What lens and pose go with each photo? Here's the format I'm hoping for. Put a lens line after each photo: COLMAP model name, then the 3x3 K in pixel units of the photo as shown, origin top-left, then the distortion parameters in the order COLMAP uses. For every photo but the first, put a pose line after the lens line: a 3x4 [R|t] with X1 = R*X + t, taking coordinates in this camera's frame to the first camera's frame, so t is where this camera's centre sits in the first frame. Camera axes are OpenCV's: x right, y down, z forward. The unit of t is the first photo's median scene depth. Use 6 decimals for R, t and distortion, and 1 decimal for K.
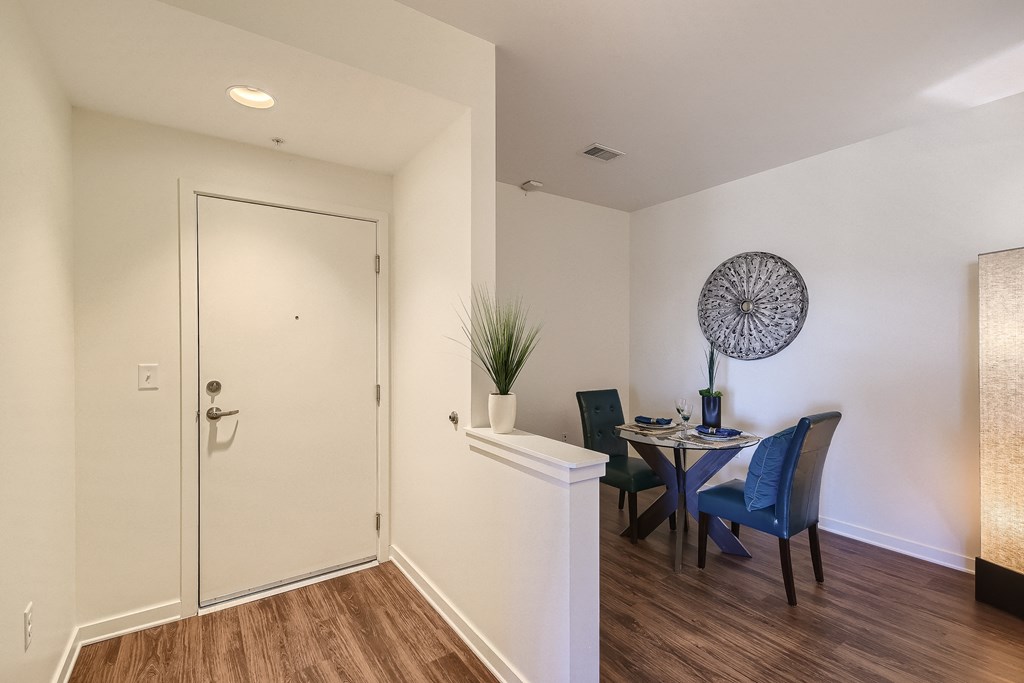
lens RADIAL K [[473.3, 0, 502.6], [0, 473.3, 345.7], [0, 0, 1]] dist [0.020068, -0.007532]
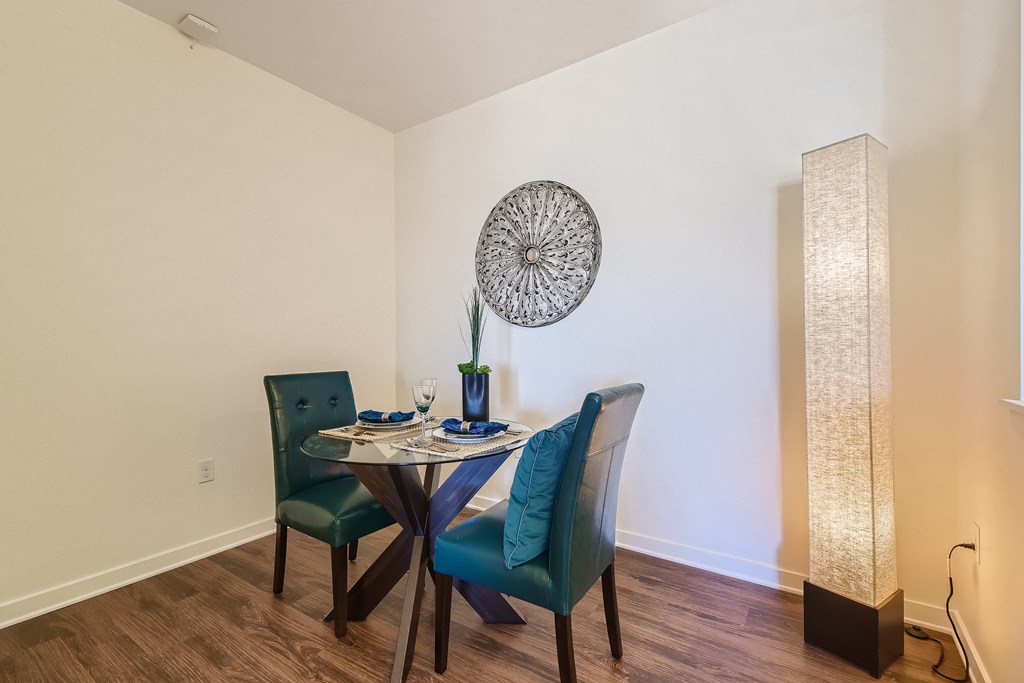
lens RADIAL K [[473.3, 0, 514.3], [0, 473.3, 343.2], [0, 0, 1]] dist [0.020068, -0.007532]
pose [[0.929691, -0.004920, 0.368308, 0.281796], [0.007026, 0.999966, -0.004376, 0.077003], [-0.368274, 0.006656, 0.929693, 0.424048]]
